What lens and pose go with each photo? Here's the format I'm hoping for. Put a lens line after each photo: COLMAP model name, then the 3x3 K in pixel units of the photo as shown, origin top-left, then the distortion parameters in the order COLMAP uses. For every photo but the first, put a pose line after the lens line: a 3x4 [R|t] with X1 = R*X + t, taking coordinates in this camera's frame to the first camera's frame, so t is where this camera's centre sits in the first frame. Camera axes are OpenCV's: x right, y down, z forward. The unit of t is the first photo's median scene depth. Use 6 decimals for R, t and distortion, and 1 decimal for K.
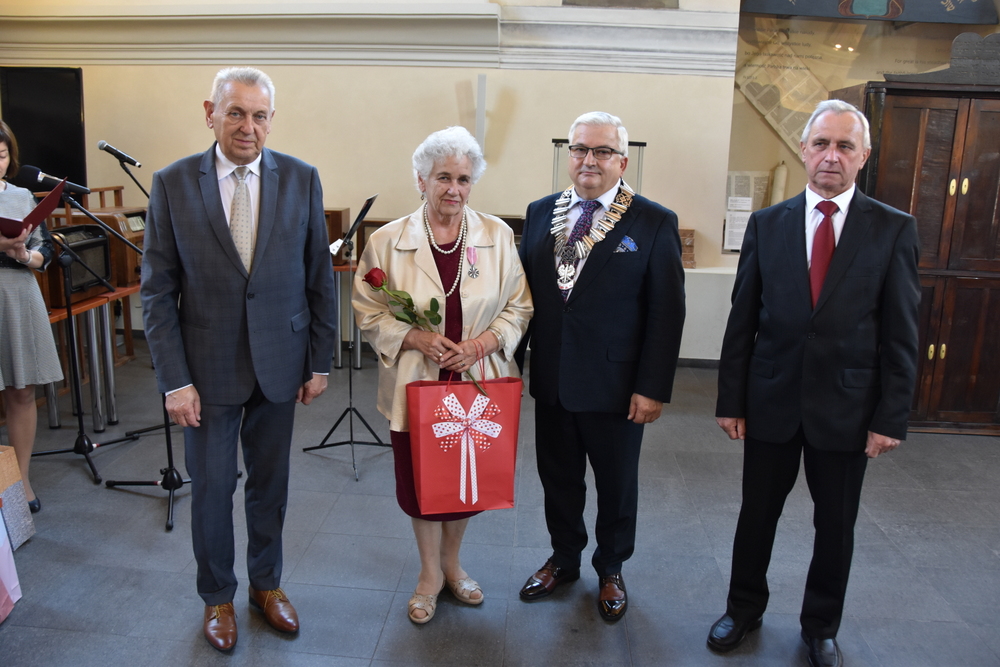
lens RADIAL K [[782.4, 0, 482.3], [0, 782.4, 344.7], [0, 0, 1]] dist [-0.159057, 0.106573]
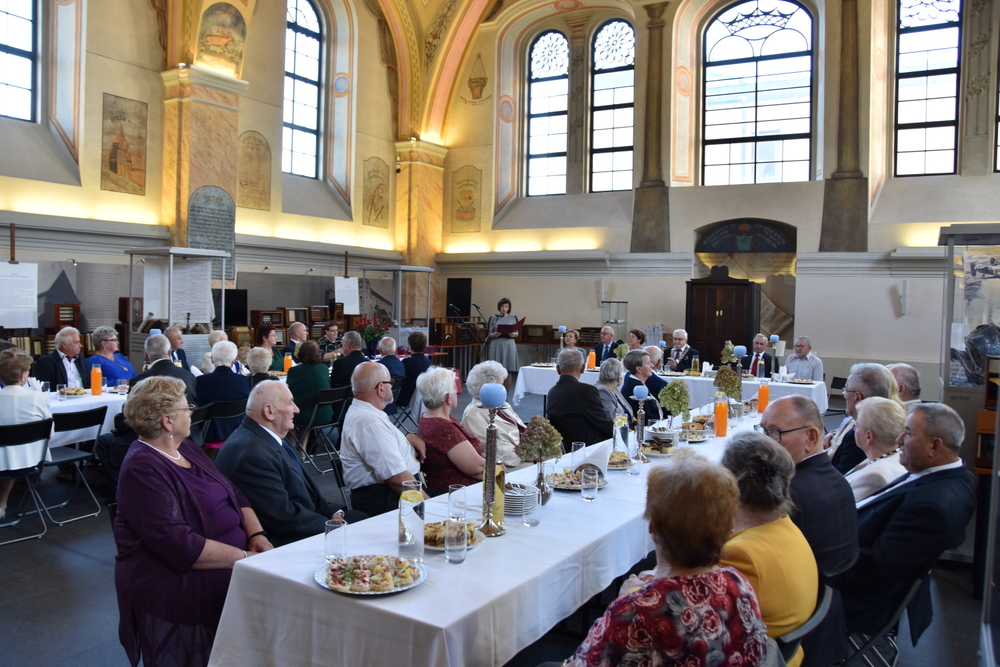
lens RADIAL K [[786.3, 0, 494.0], [0, 786.3, 340.8], [0, 0, 1]] dist [-0.159114, 0.106265]
pose [[0.896080, 0.010167, -0.443777, 1.188260], [-0.097388, 0.979883, -0.174198, 0.525391], [0.433078, 0.199314, 0.879043, -2.110474]]
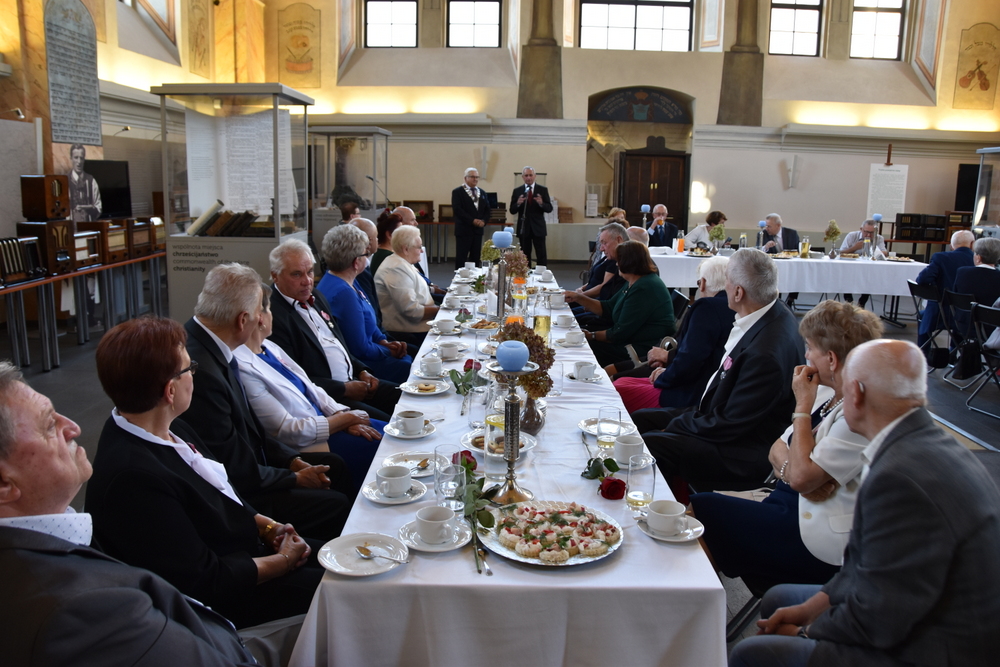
lens RADIAL K [[779.5, 0, 491.4], [0, 779.5, 335.7], [0, 0, 1]] dist [-0.167215, 0.113043]
pose [[0.997766, -0.025219, 0.061860, -0.192137], [0.027252, 0.999108, -0.032242, 0.438843], [-0.060992, 0.033856, 0.997564, -1.894829]]
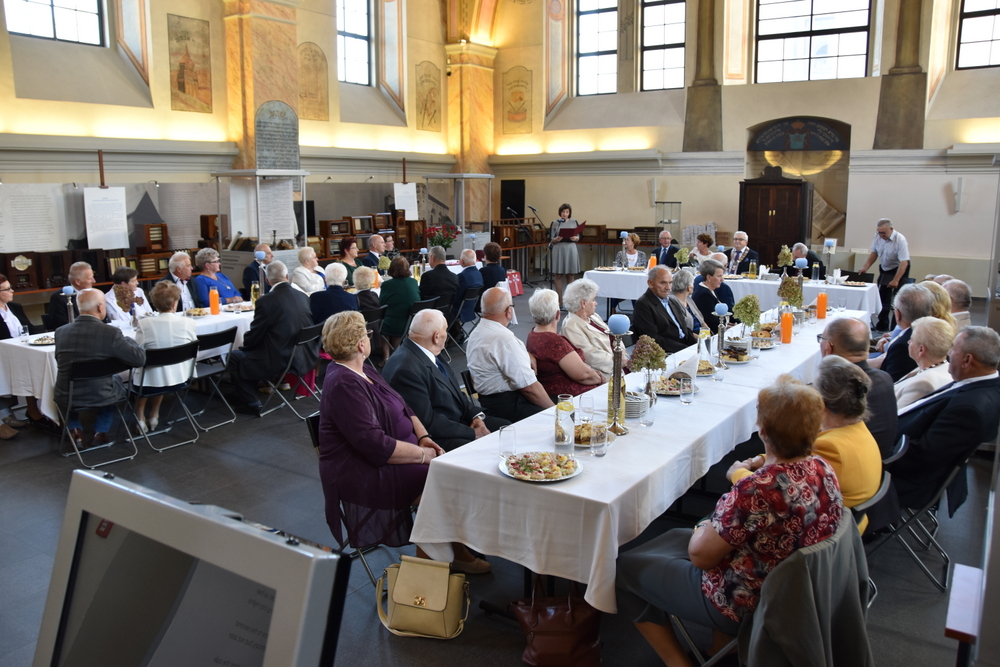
lens RADIAL K [[797.6, 0, 493.0], [0, 797.6, 336.2], [0, 0, 1]] dist [-0.161407, 0.129259]
pose [[0.874398, 0.052456, -0.482365, 1.183531], [-0.081980, 0.995818, -0.040313, 0.513080], [0.478233, 0.074794, 0.875042, -2.311828]]
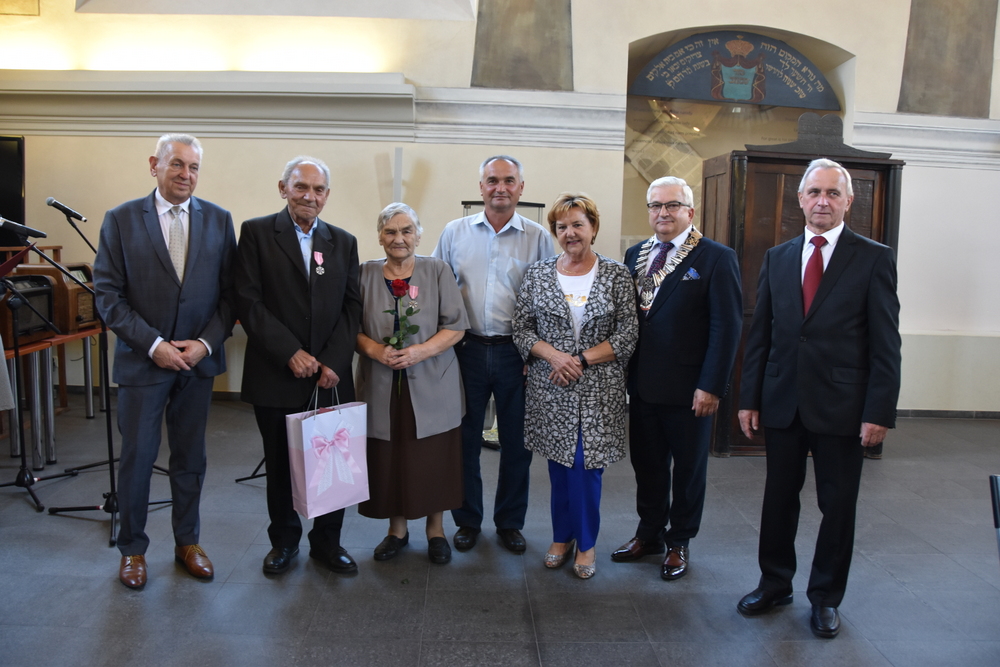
lens RADIAL K [[782.4, 0, 488.5], [0, 782.4, 339.8], [0, 0, 1]] dist [-0.159057, 0.106573]
pose [[0.993849, -0.011784, 0.110115, 0.003111], [0.023464, 0.994154, -0.105389, 0.054618], [-0.108229, 0.107324, 0.988316, -0.104174]]
